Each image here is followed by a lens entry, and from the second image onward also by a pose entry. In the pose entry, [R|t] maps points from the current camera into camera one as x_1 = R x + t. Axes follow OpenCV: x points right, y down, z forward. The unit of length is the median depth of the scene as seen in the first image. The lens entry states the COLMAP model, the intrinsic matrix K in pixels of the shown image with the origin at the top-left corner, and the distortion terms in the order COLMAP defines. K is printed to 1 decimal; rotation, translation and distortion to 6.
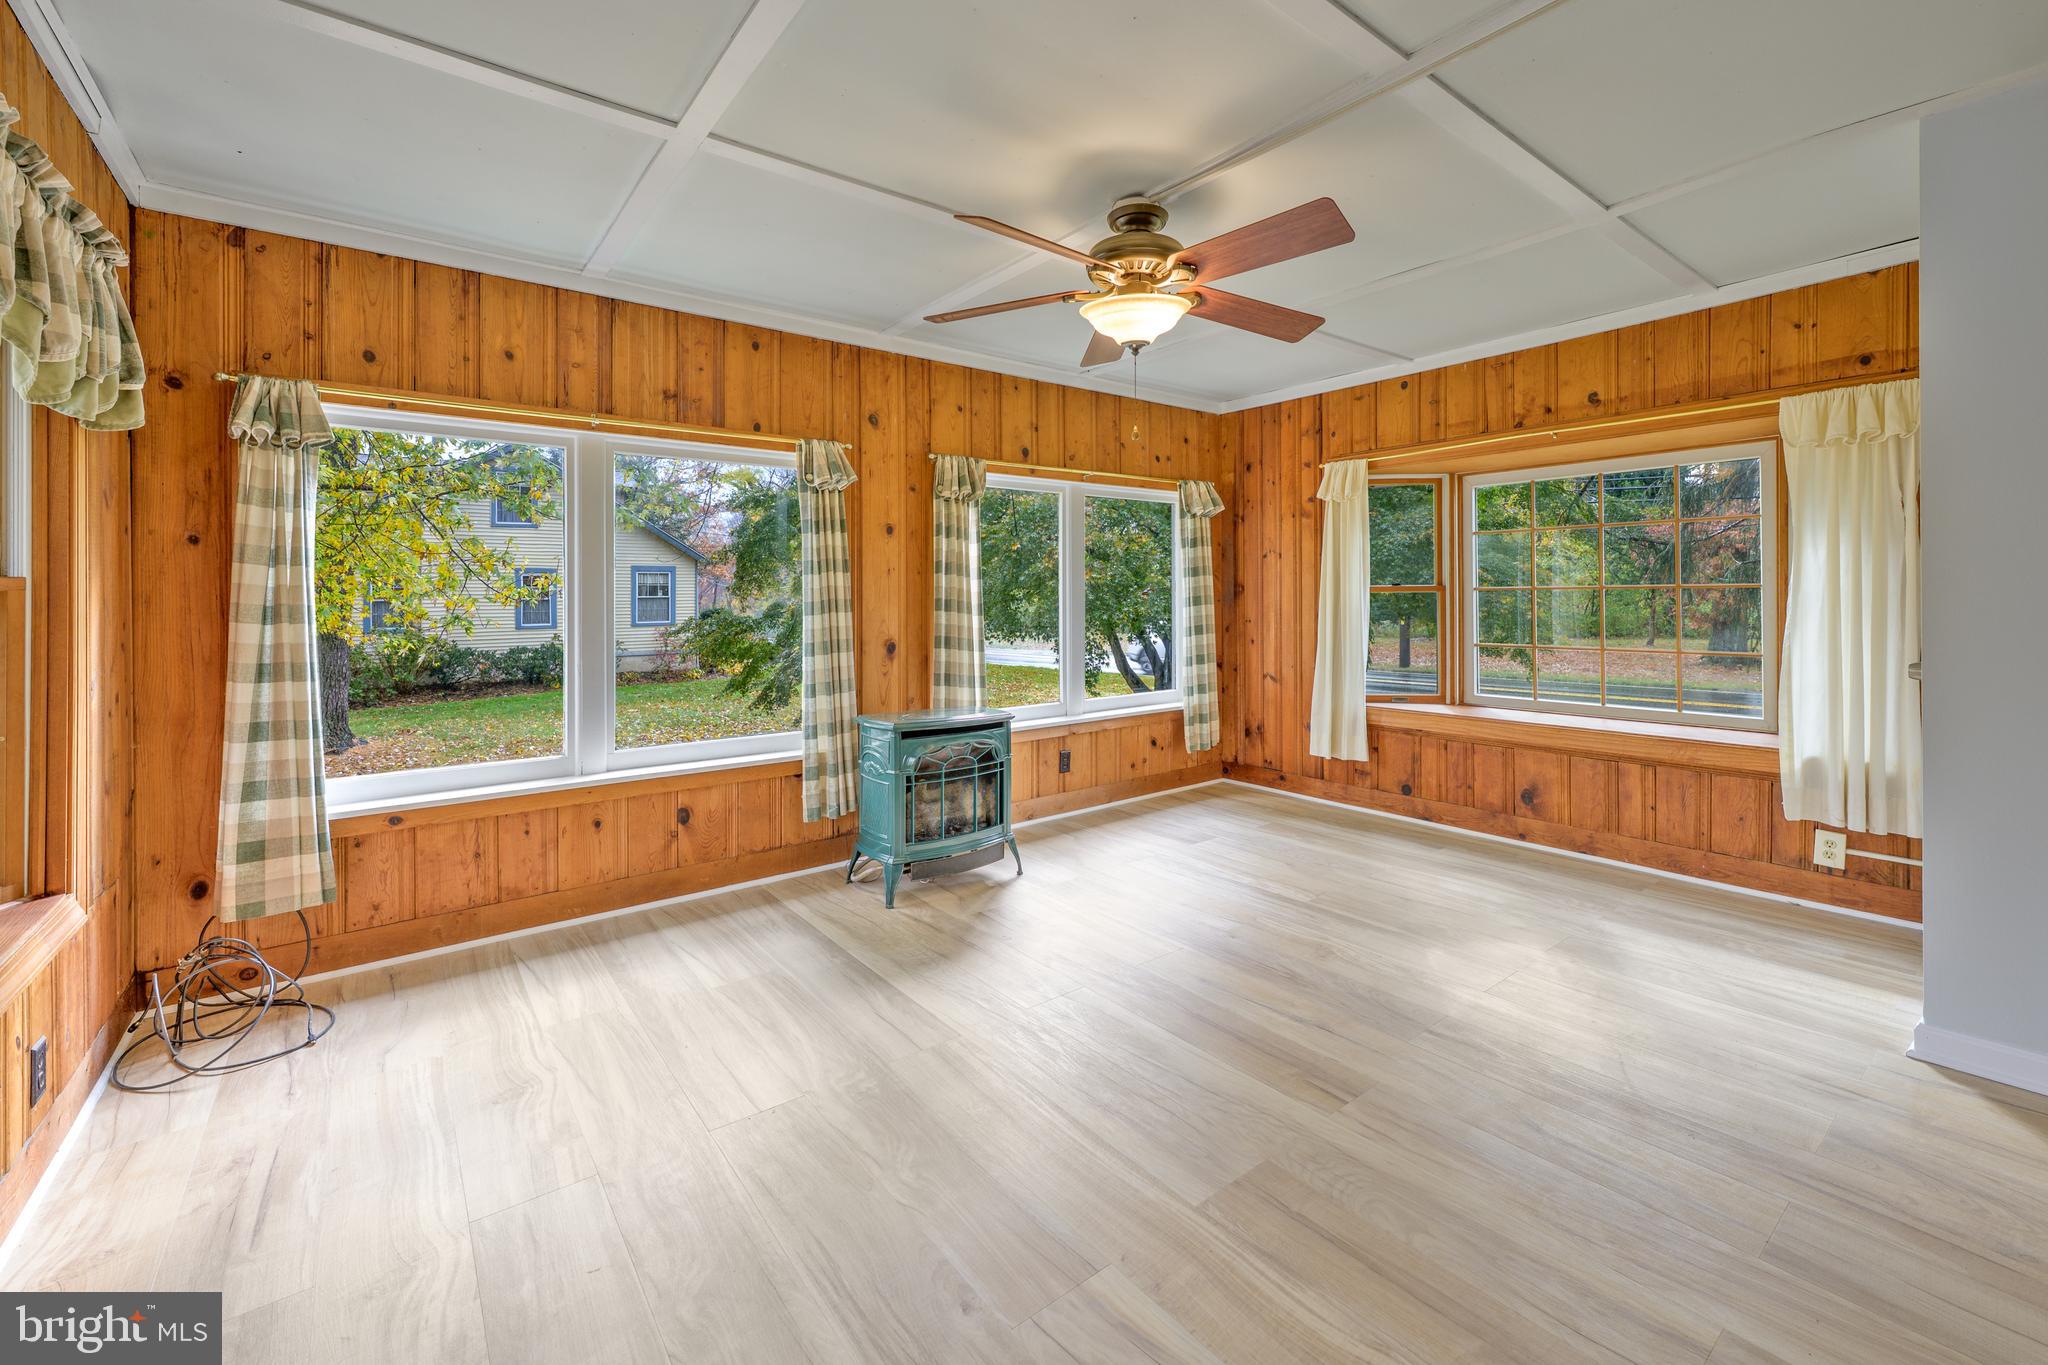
lens RADIAL K [[852.6, 0, 1024.3], [0, 852.6, 595.3], [0, 0, 1]] dist [0.001713, 0.000074]
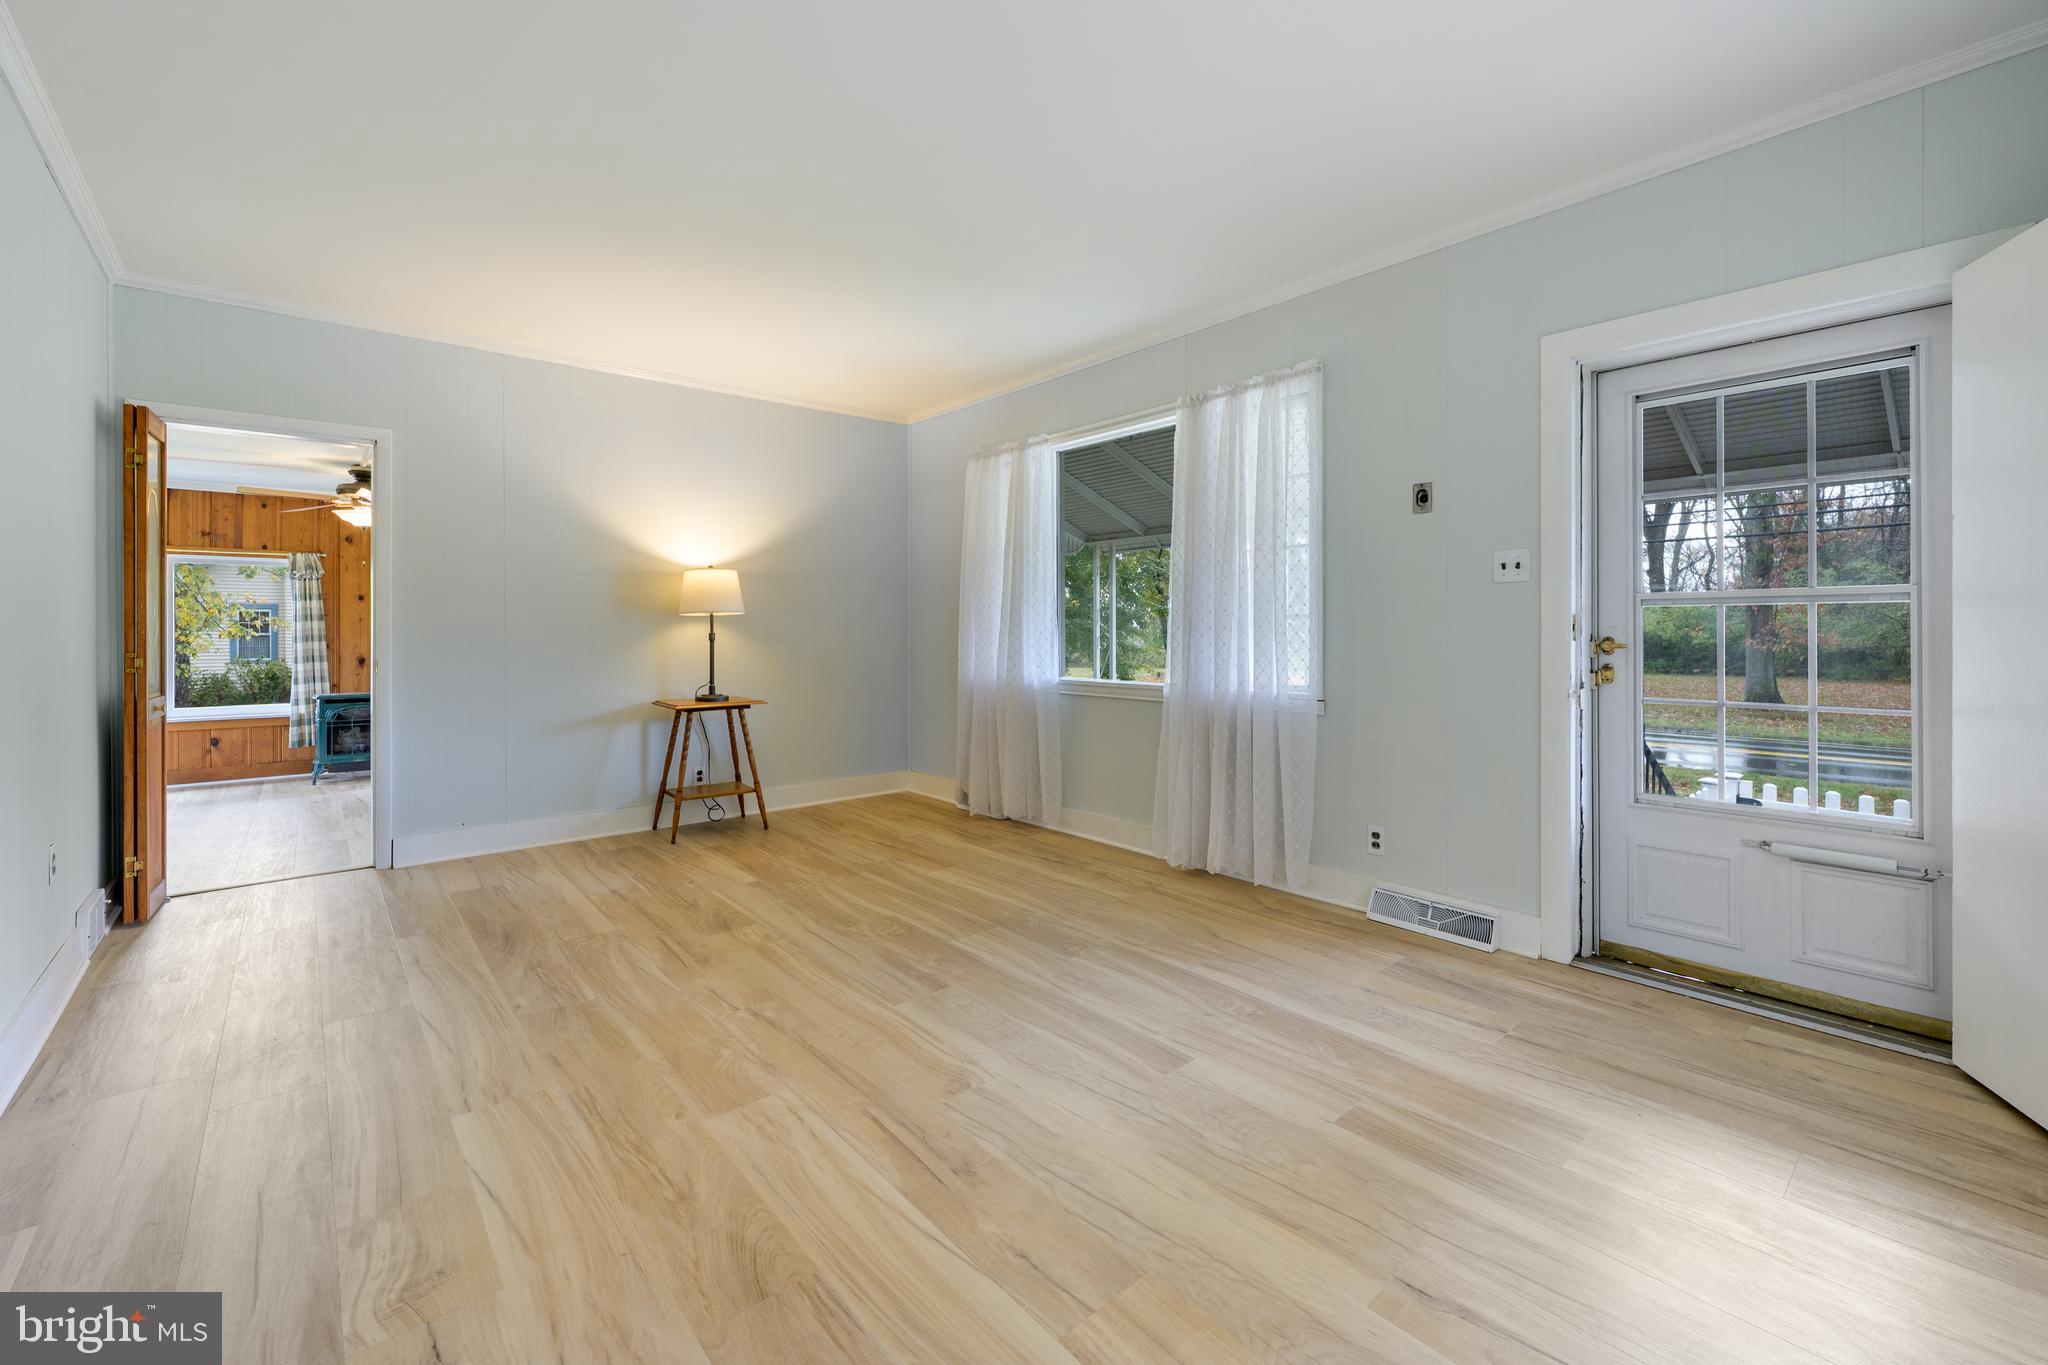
lens RADIAL K [[852.6, 0, 1020.3], [0, 852.6, 633.7], [0, 0, 1]] dist [0.001713, 0.000074]
pose [[0.998710, 0.001168, 0.050760, 1.348531], [-0.001527, 0.999974, 0.007027, -0.015022], [-0.050750, -0.007095, 0.998686, -1.071581]]
